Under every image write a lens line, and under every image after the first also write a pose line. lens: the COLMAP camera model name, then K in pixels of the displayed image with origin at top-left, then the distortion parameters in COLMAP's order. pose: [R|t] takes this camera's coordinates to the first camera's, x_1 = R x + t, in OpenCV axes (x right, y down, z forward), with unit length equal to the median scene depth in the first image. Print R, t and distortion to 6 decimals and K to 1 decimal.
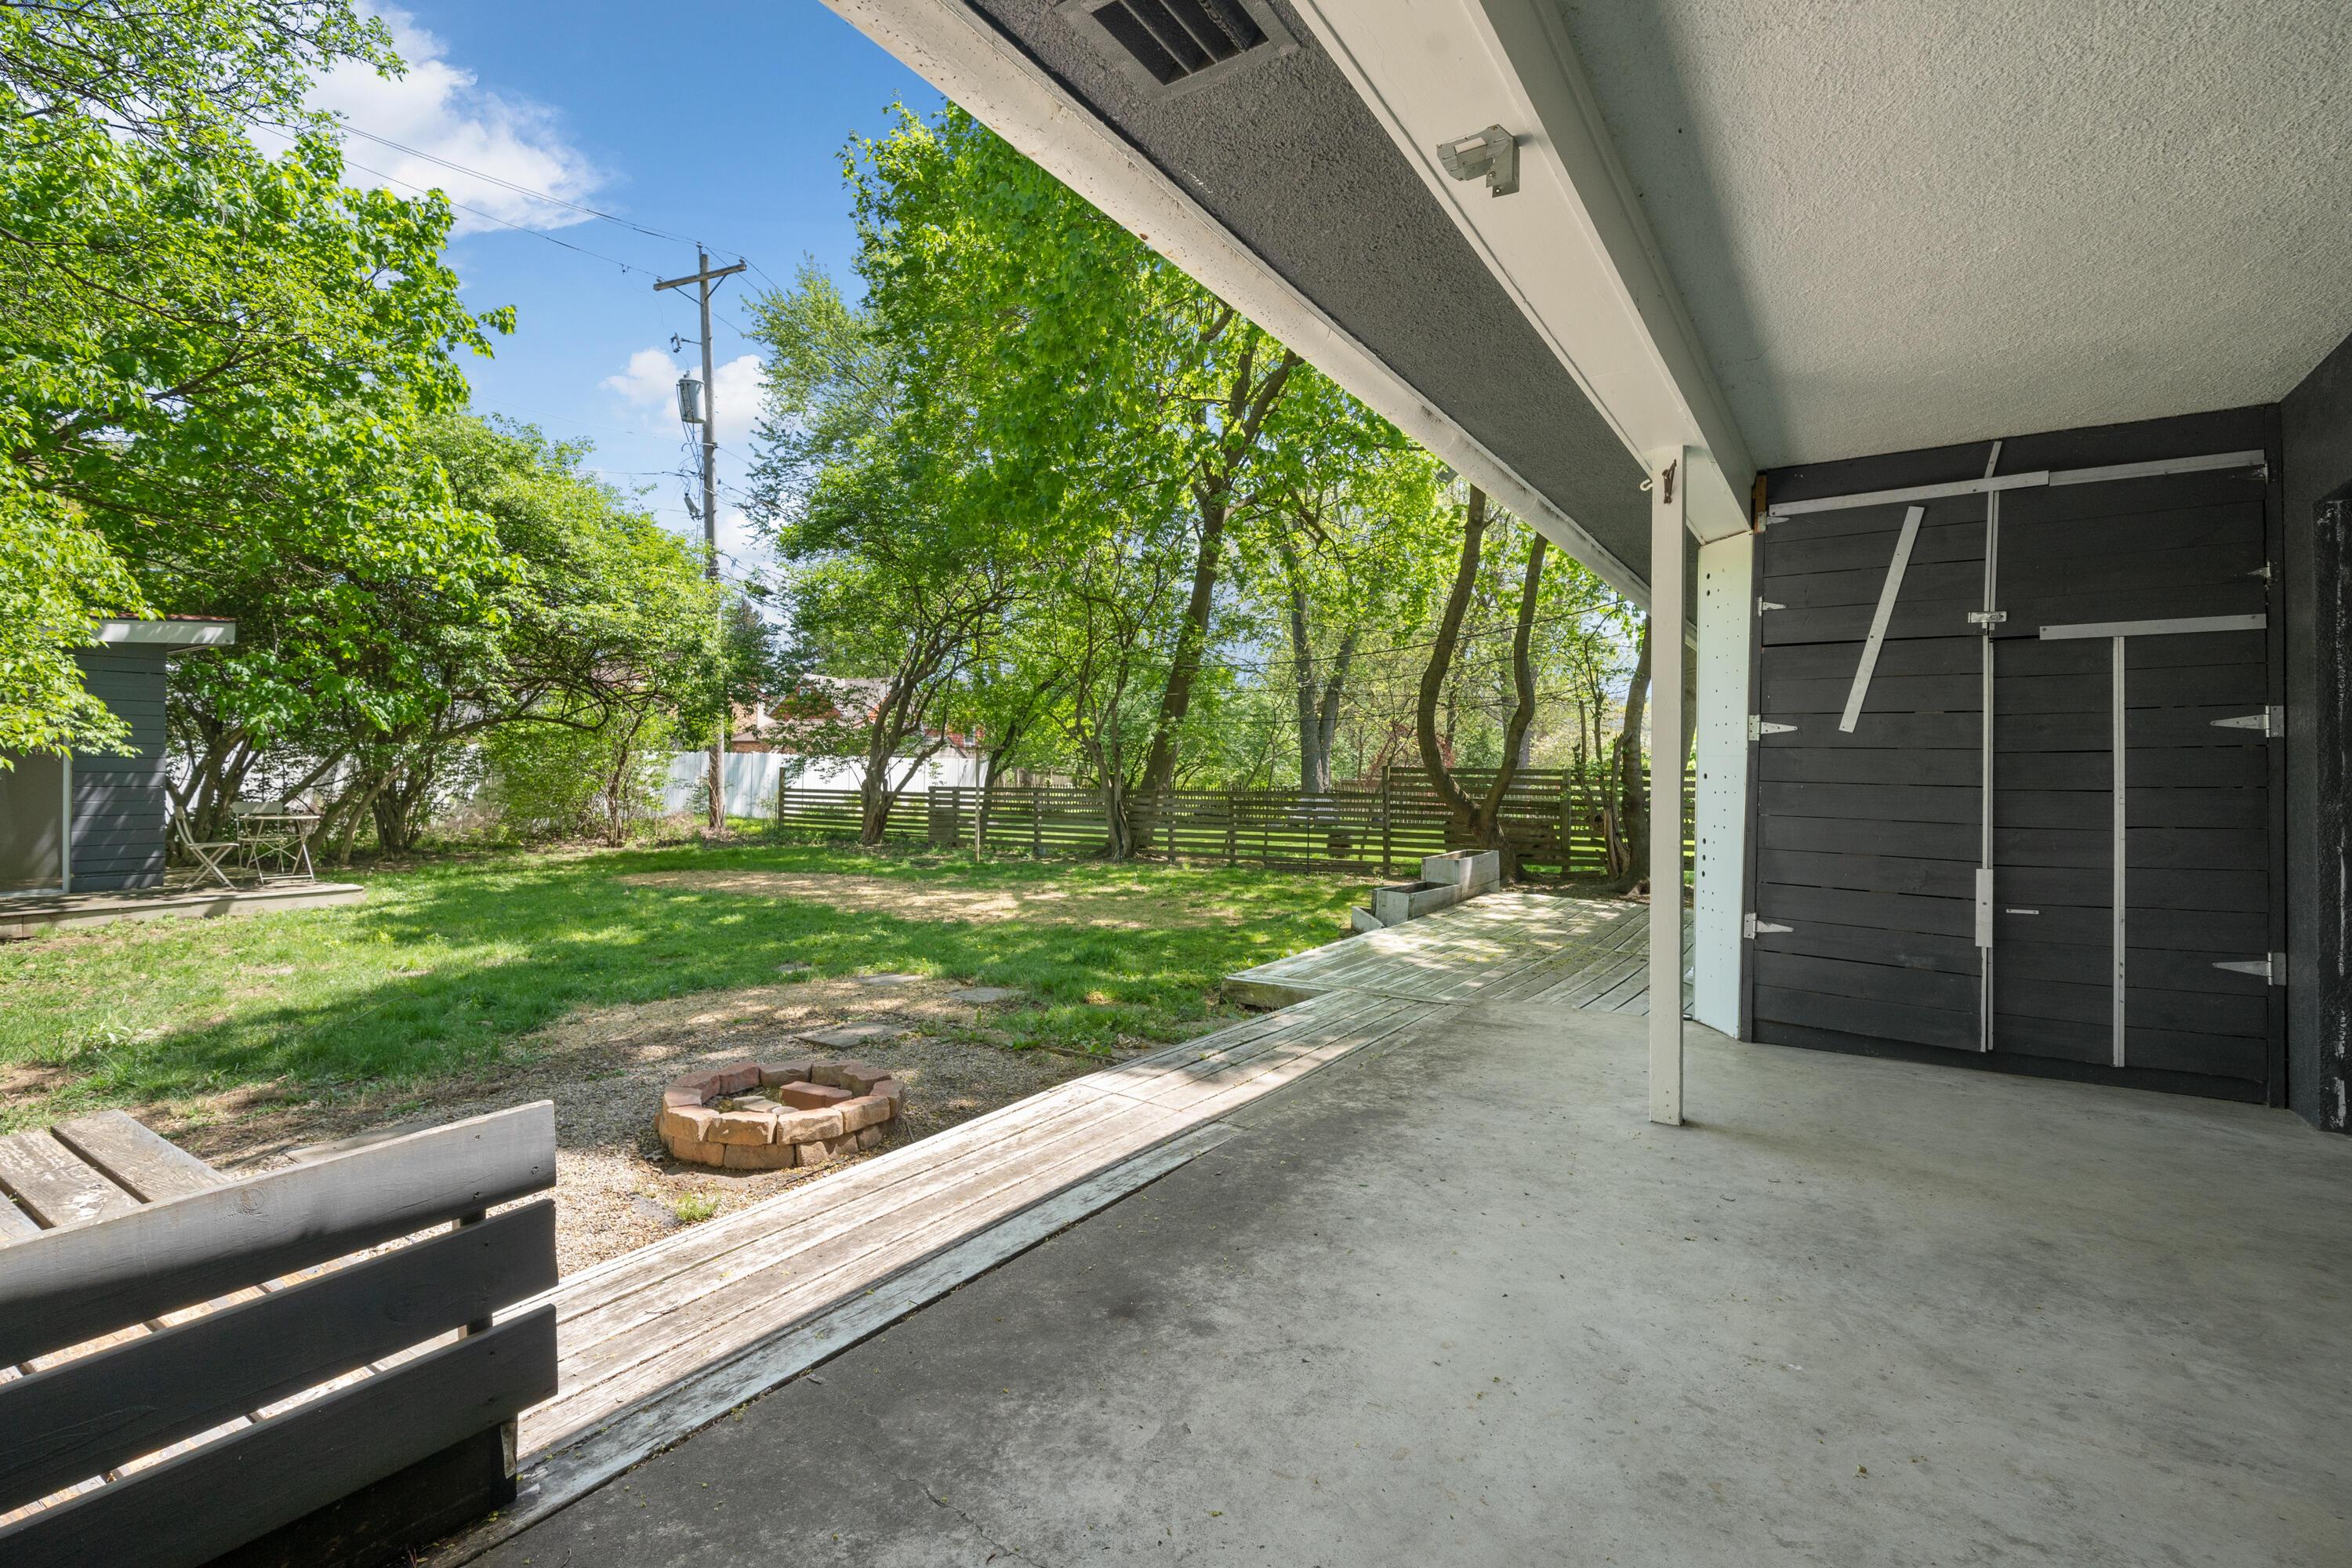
lens RADIAL K [[1060.7, 0, 1176.0], [0, 1060.7, 784.0], [0, 0, 1]] dist [0.002001, 0.000294]
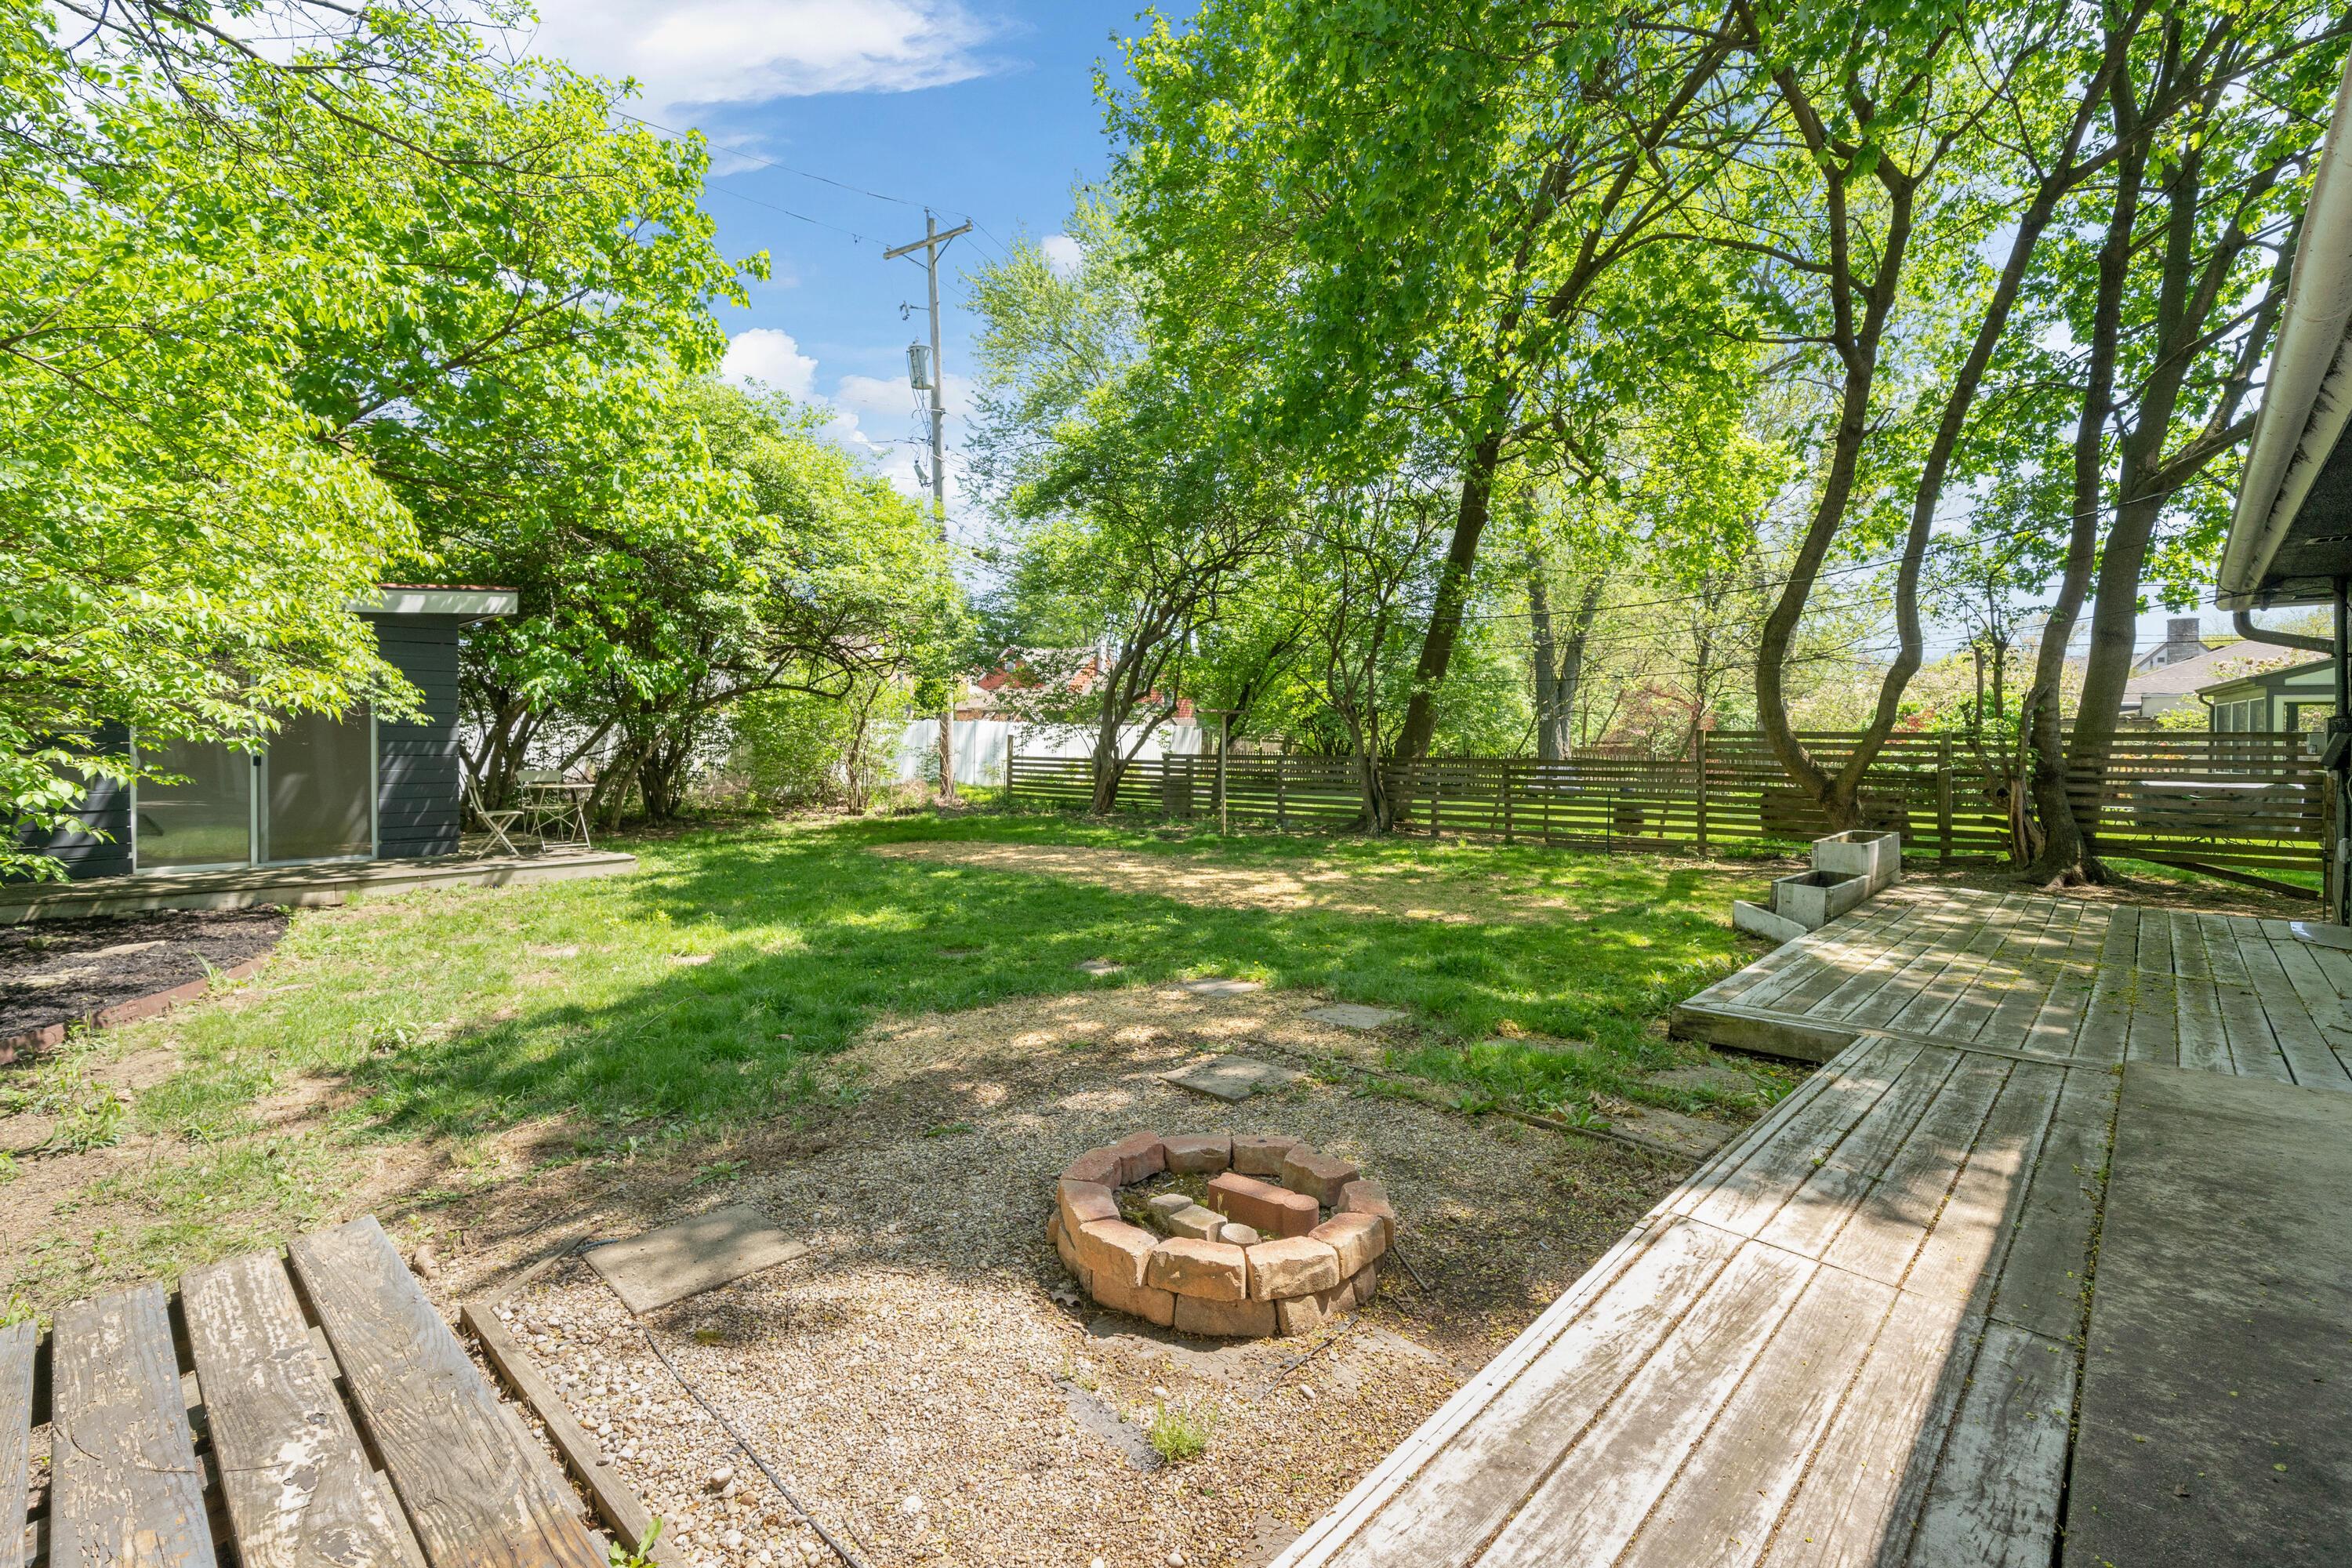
lens RADIAL K [[1048.7, 0, 1186.3], [0, 1048.7, 772.7], [0, 0, 1]] dist [0.001166, 0.000287]
pose [[0.987298, 0.001630, -0.158871, -0.090236], [0.001563, 0.999799, 0.019969, 0.000316], [0.158872, -0.019964, 0.987097, 0.103653]]
